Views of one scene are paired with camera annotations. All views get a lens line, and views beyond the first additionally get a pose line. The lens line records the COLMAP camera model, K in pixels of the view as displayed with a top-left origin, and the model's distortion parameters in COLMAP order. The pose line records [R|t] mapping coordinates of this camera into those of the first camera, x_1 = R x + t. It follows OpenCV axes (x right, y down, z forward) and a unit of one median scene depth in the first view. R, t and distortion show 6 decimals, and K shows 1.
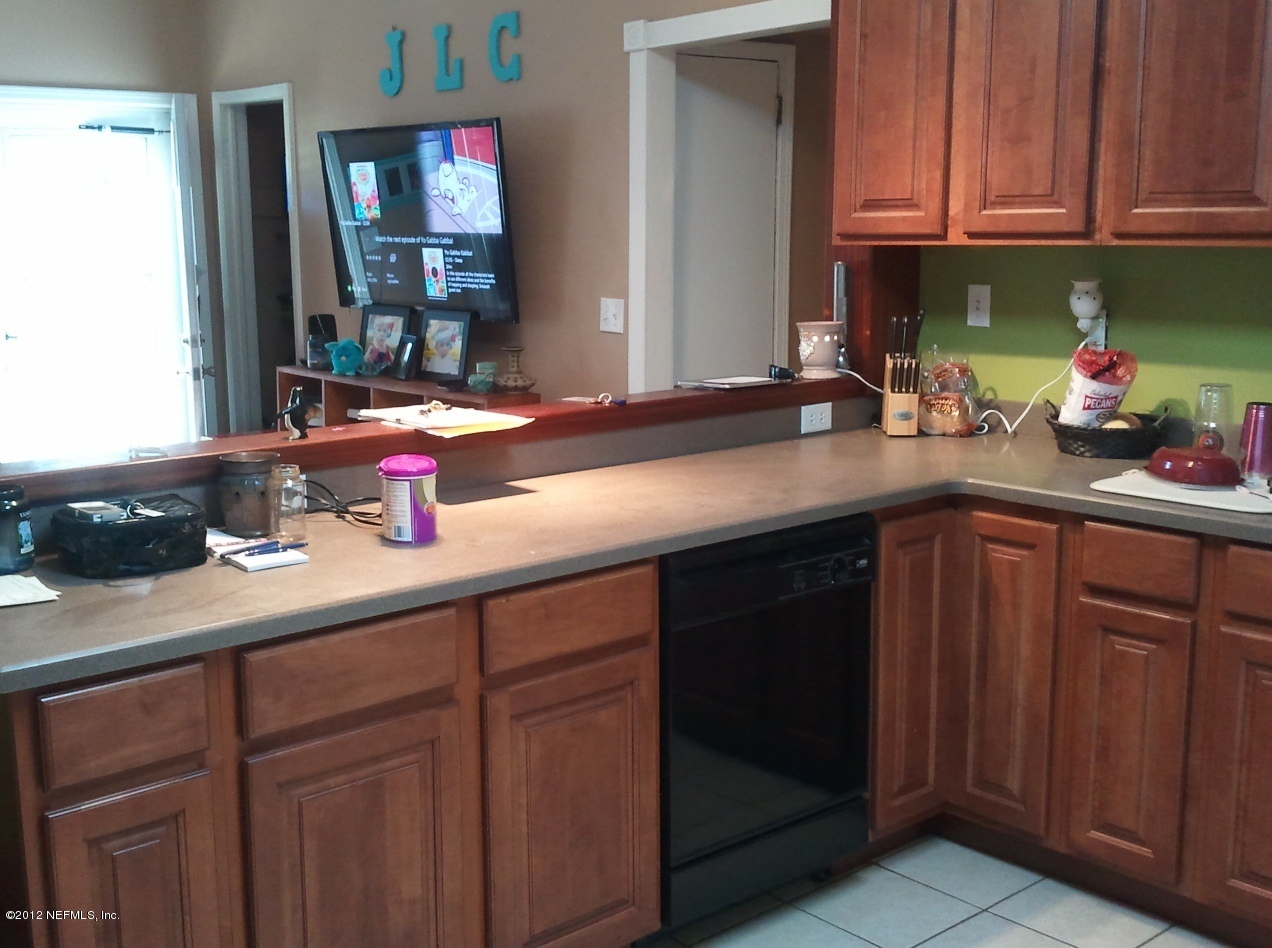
lens RADIAL K [[1425.4, 0, 551.8], [0, 1425.4, 489.5], [0, 0, 1]] dist [0.061371, -0.156053]
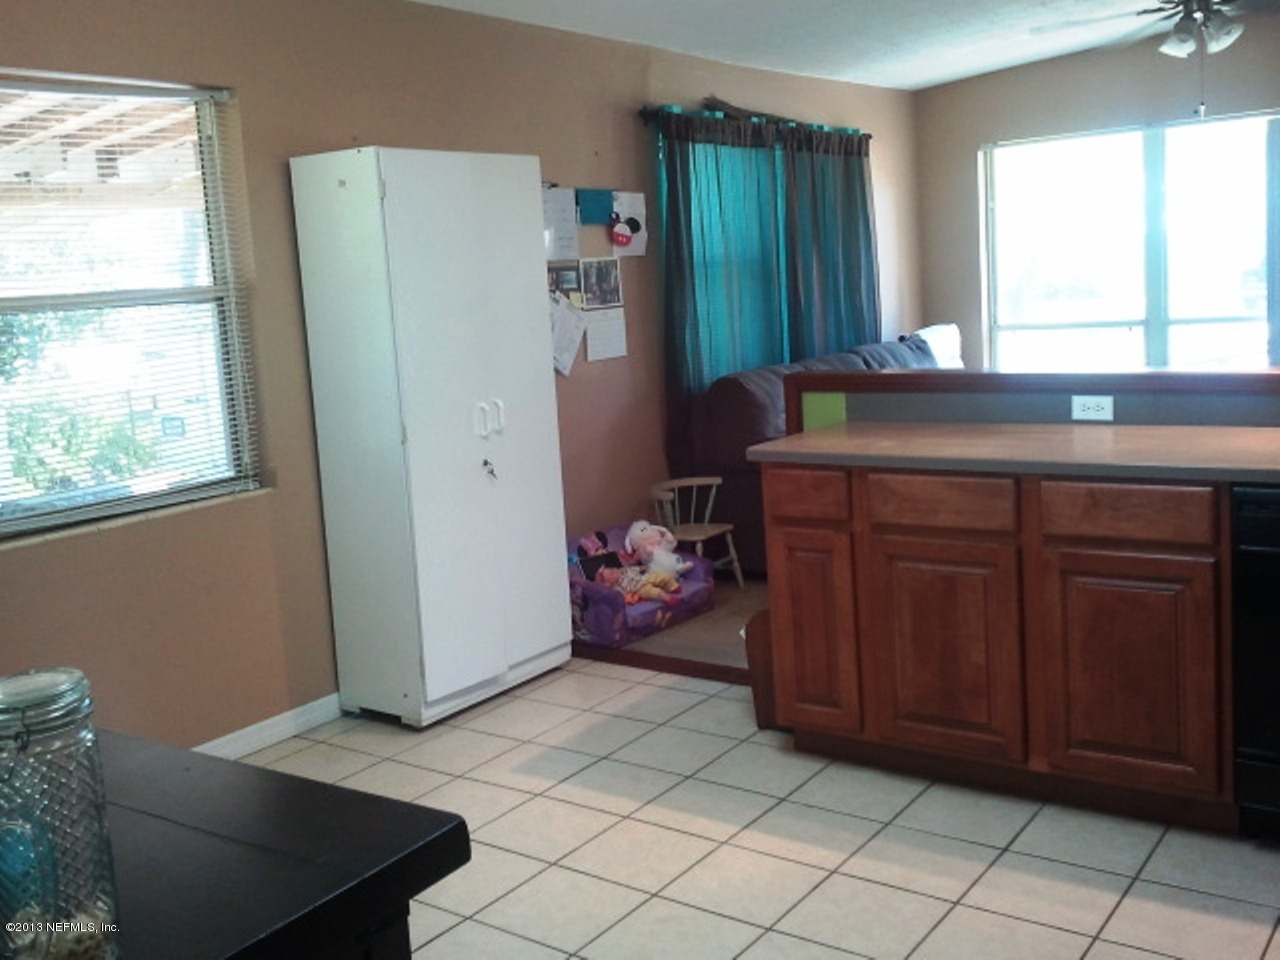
lens RADIAL K [[1260.0, 0, 630.8], [0, 1260.0, 447.6], [0, 0, 1]] dist [0.132744, -0.378700]
pose [[0.252554, 0.125203, -0.959448, 0.850702], [-0.117074, 0.988262, 0.098146, -0.025853], [0.960474, 0.087539, 0.264248, 0.206978]]
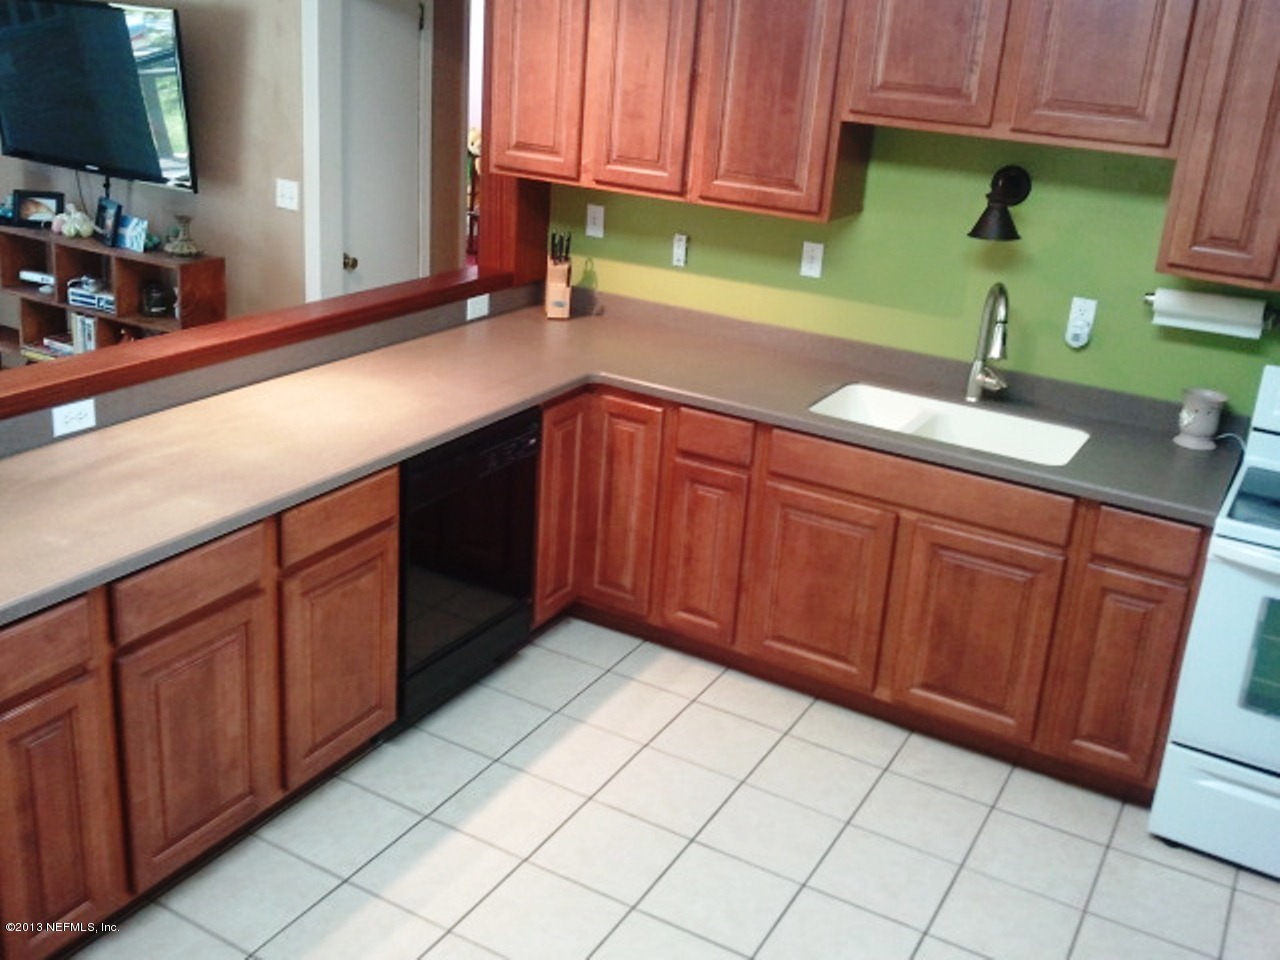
lens RADIAL K [[1260.0, 0, 630.8], [0, 1260.0, 447.6], [0, 0, 1]] dist [0.132744, -0.378700]
pose [[0.928949, -0.047788, 0.367110, -0.139267], [-0.013147, 0.986750, 0.161716, -0.139641], [-0.369973, -0.155053, 0.916012, -0.145766]]
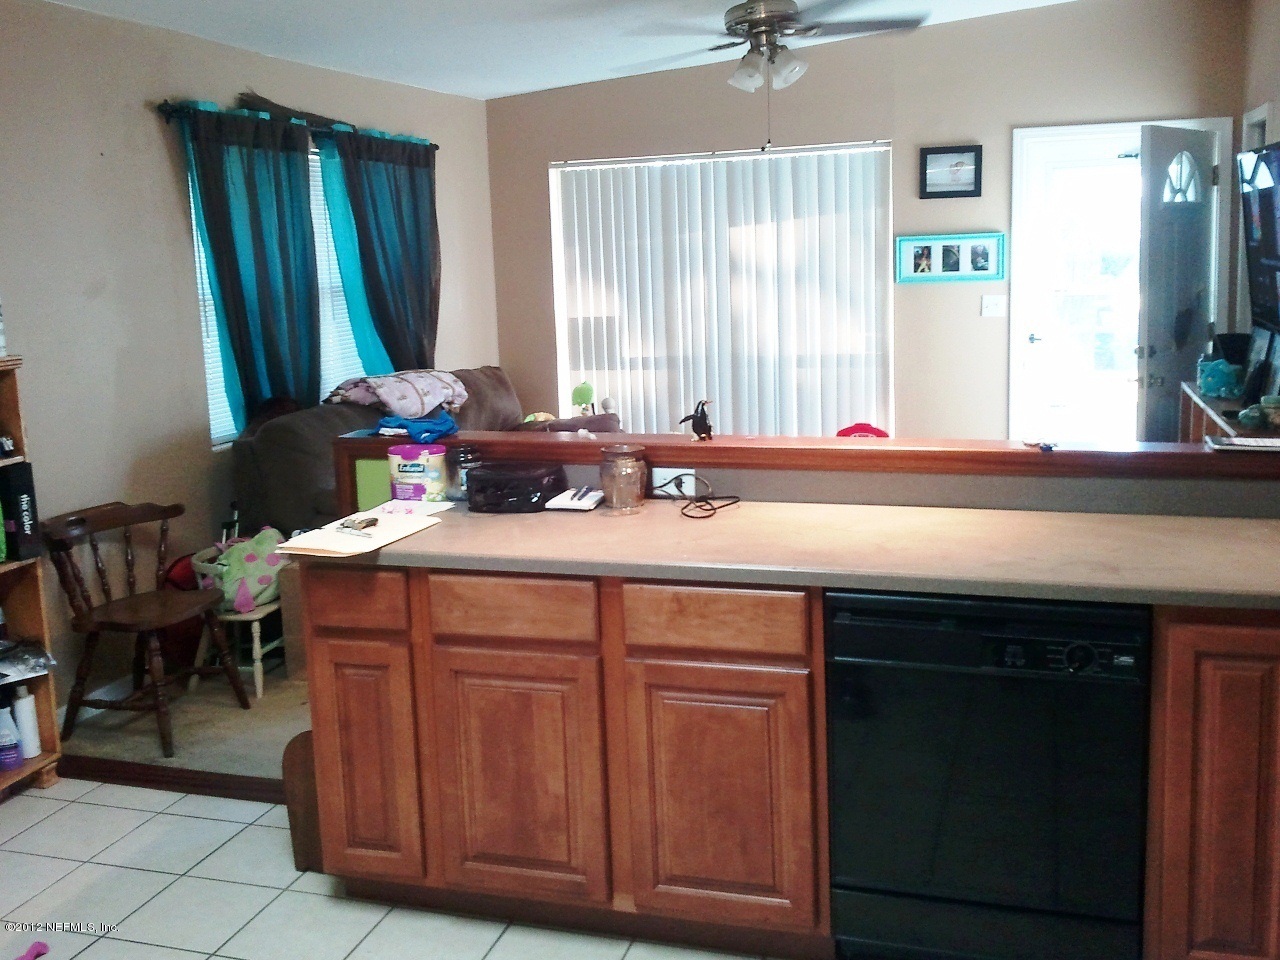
lens RADIAL K [[1260.0, 0, 630.8], [0, 1260.0, 447.6], [0, 0, 1]] dist [0.132744, -0.378700]
pose [[0.547832, 0.124994, -0.827198, 0.680529], [-0.128162, 0.989643, 0.064661, -0.089606], [0.826713, 0.070592, 0.558177, 0.298878]]
